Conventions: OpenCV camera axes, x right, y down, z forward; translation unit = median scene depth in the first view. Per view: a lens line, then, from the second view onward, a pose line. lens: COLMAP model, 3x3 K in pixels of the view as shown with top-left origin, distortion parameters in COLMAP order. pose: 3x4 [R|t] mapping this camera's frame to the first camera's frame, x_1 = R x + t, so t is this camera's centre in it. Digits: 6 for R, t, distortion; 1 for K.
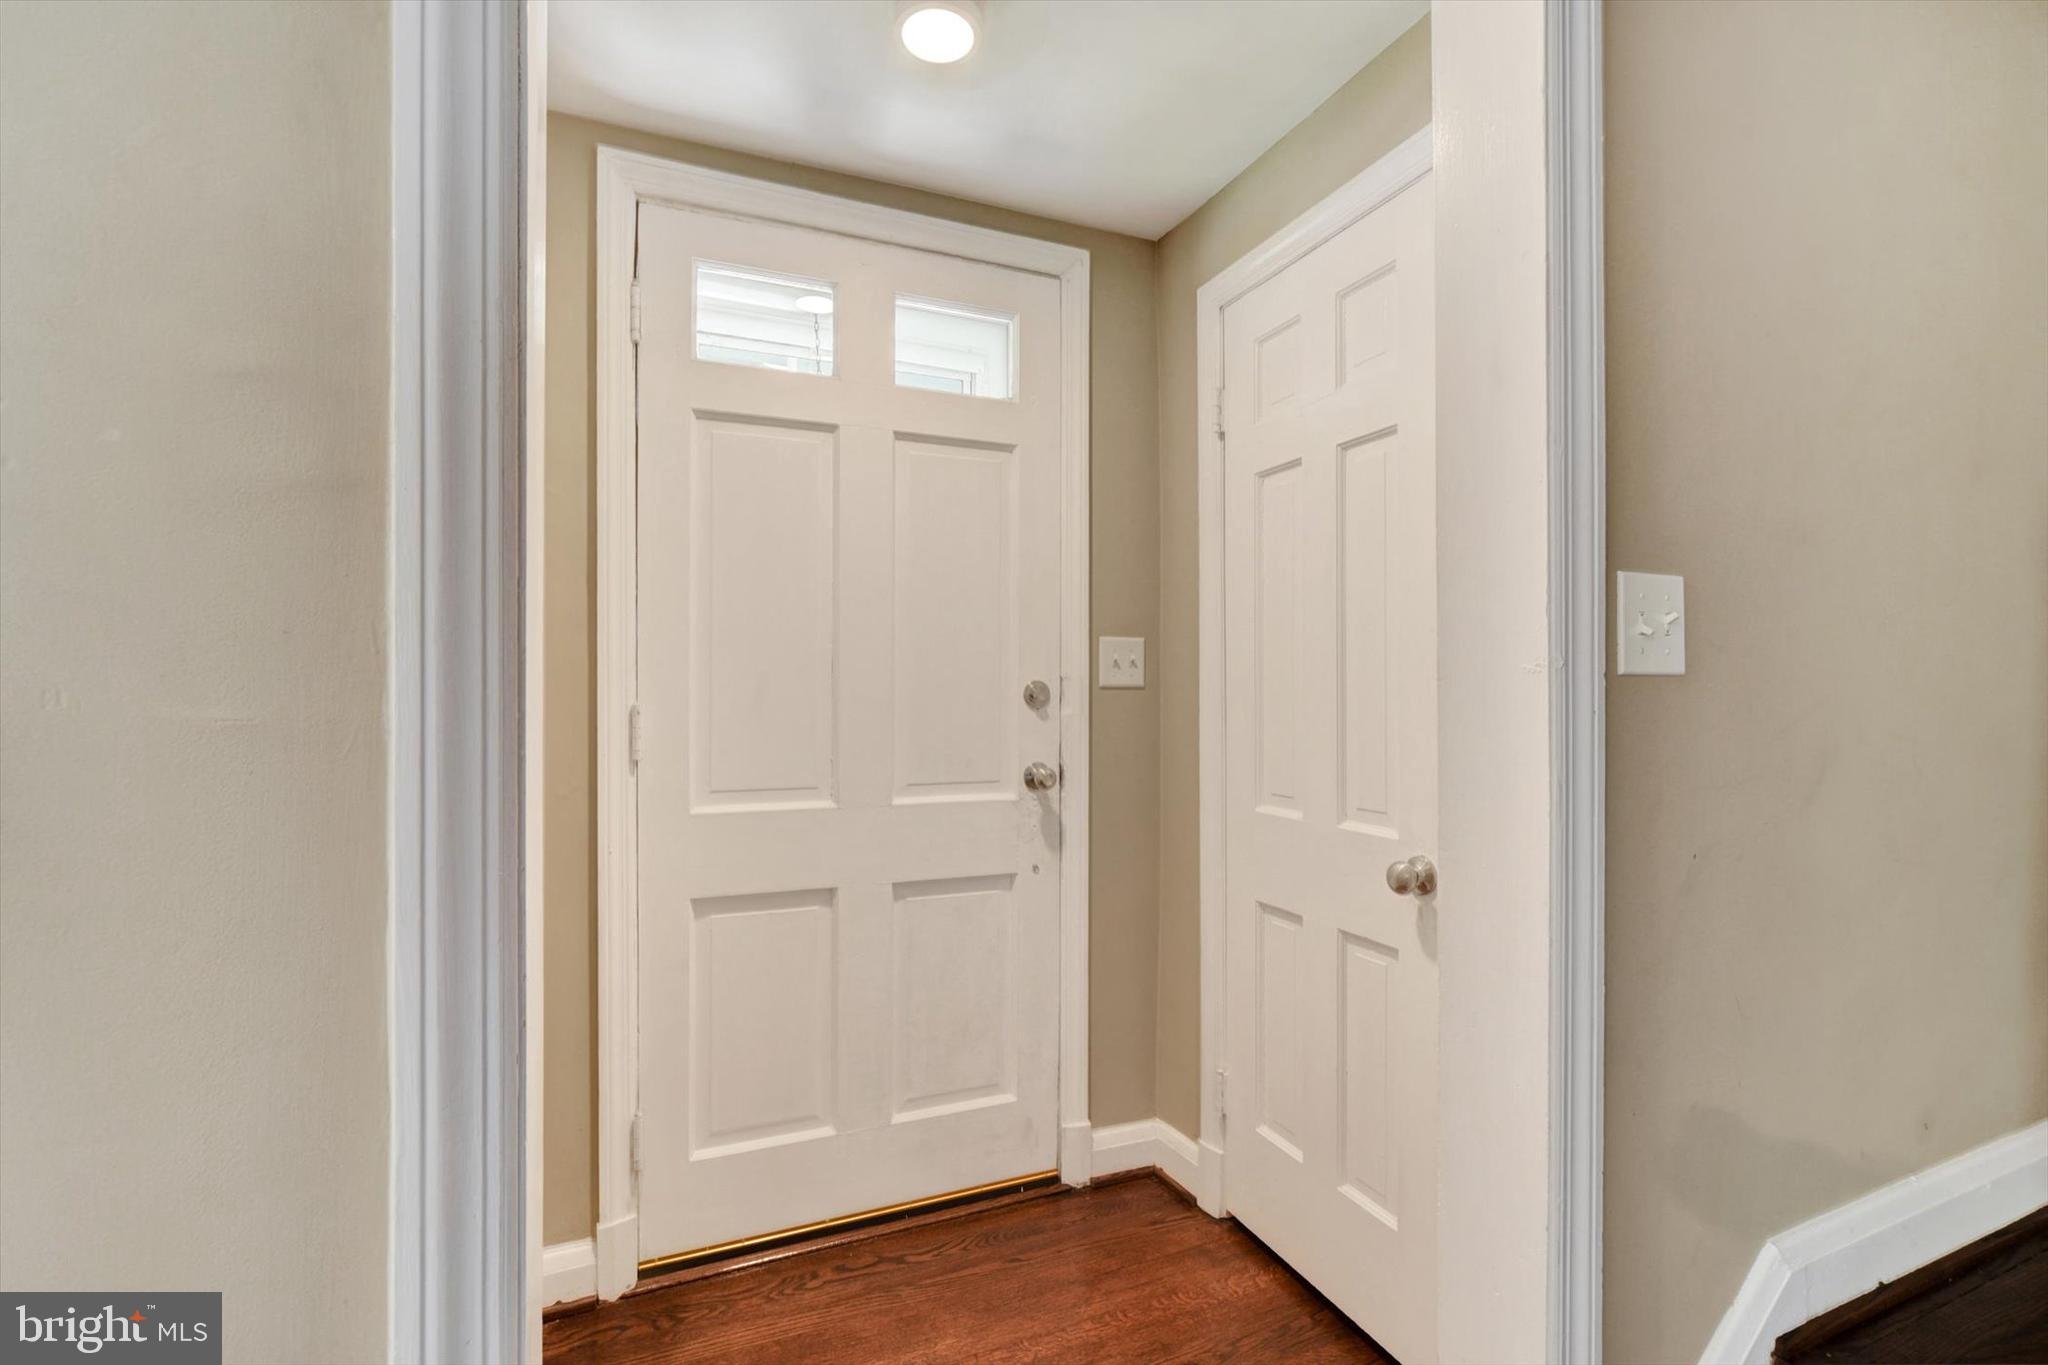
lens RADIAL K [[911.4, 0, 1024.0], [0, 911.4, 682.5], [0, 0, 1]] dist [-0.025901, -0.000013]
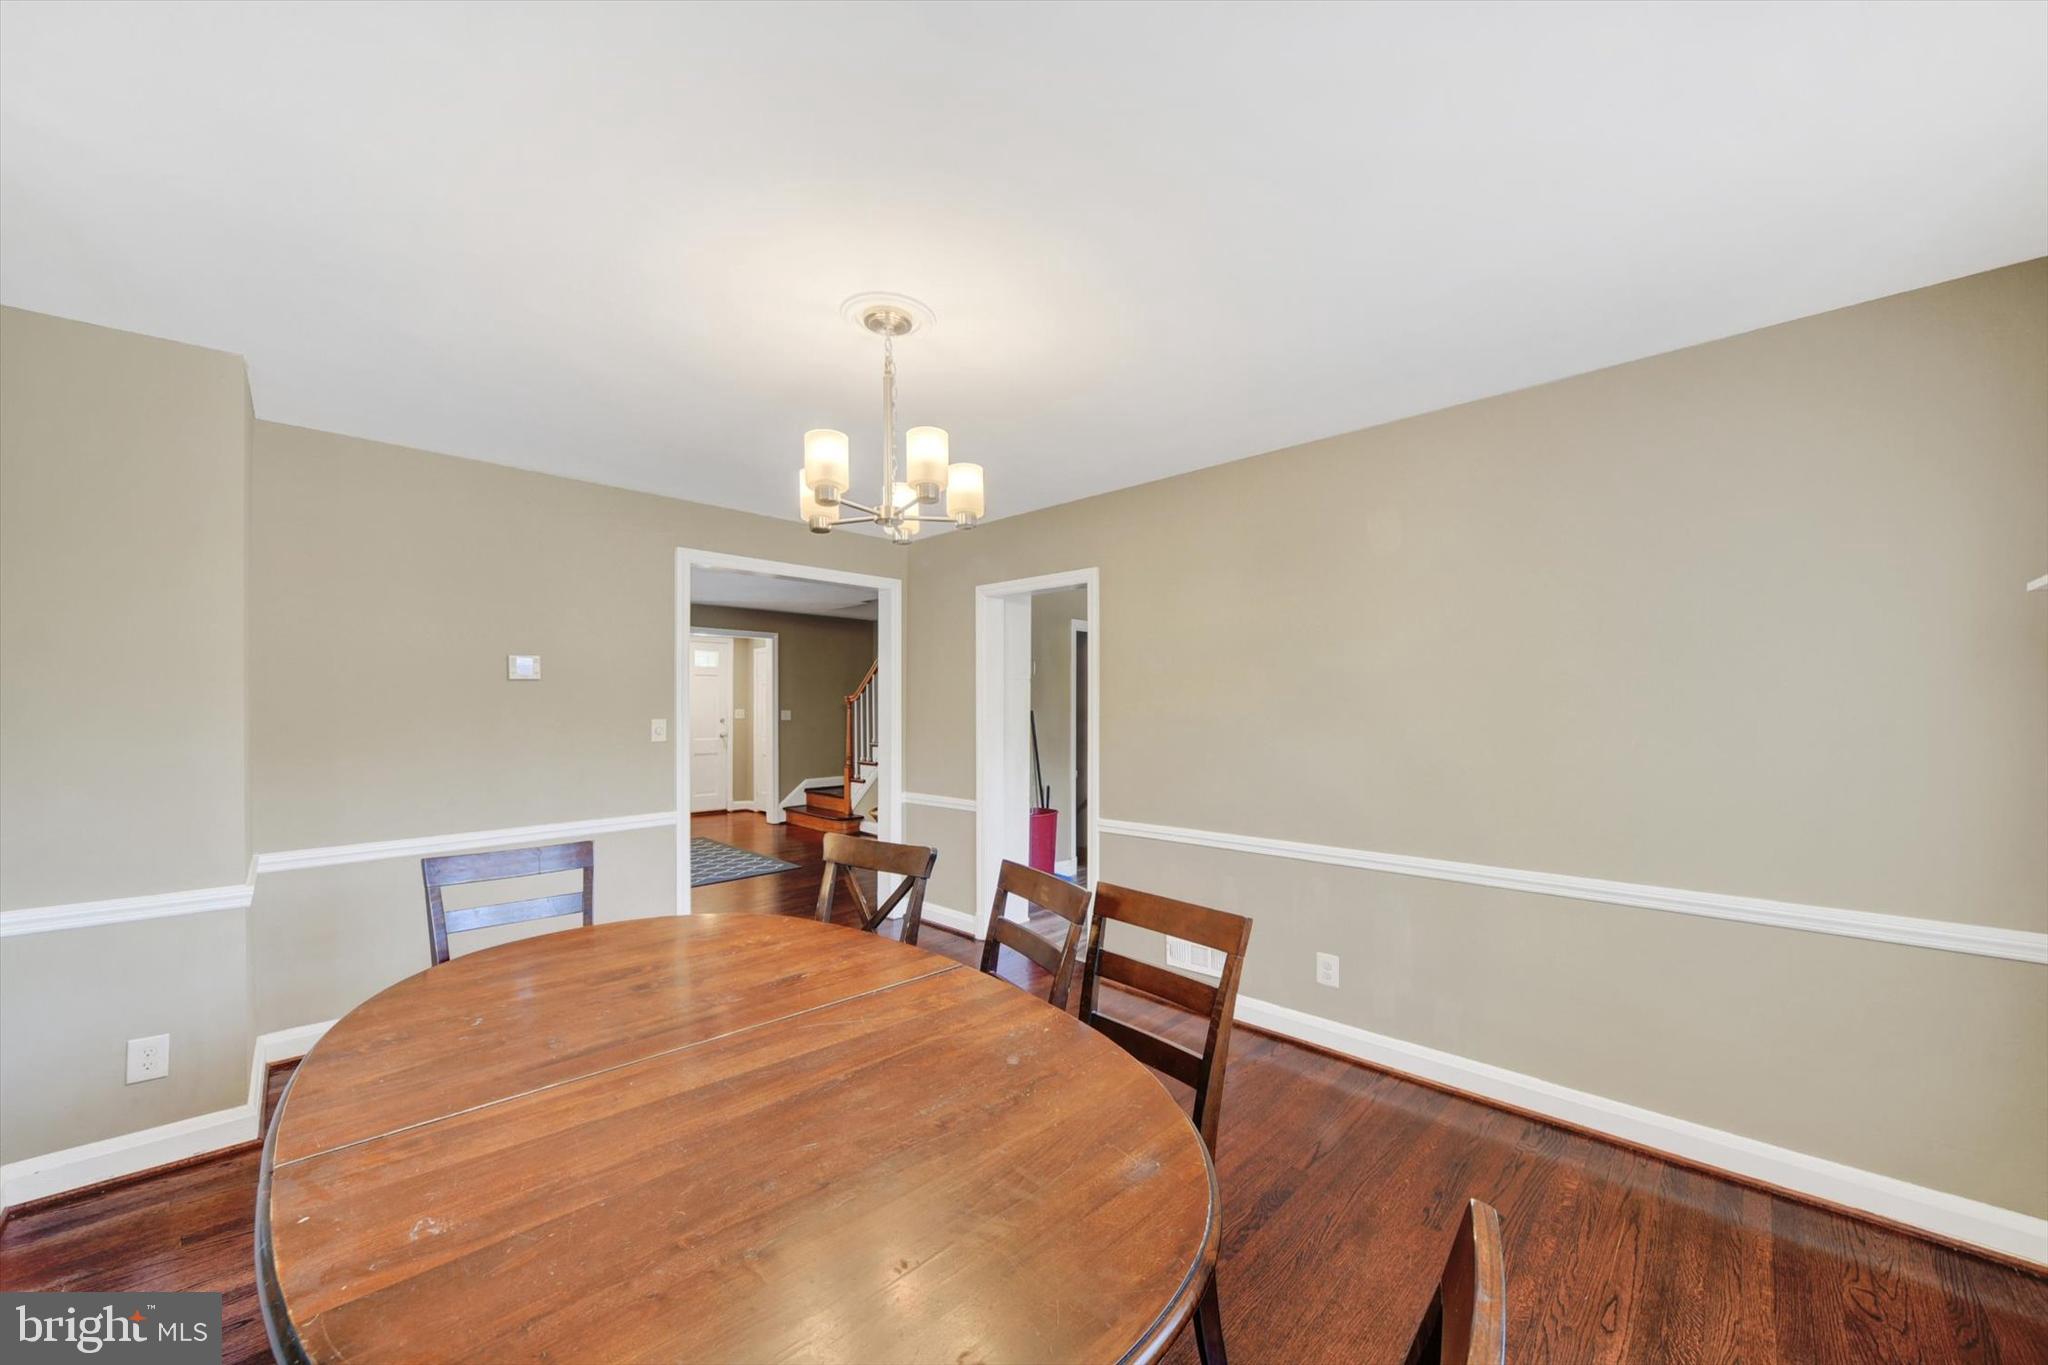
lens RADIAL K [[739.9, 0, 1018.1], [0, 739.9, 689.7], [0, 0, 1]] dist [-0.017414, -0.000011]
pose [[0.921004, 0.001465, 0.389551, -0.077310], [-0.000682, 0.999997, -0.002148, -0.161814], [-0.389553, 0.001713, 0.921002, -3.750496]]
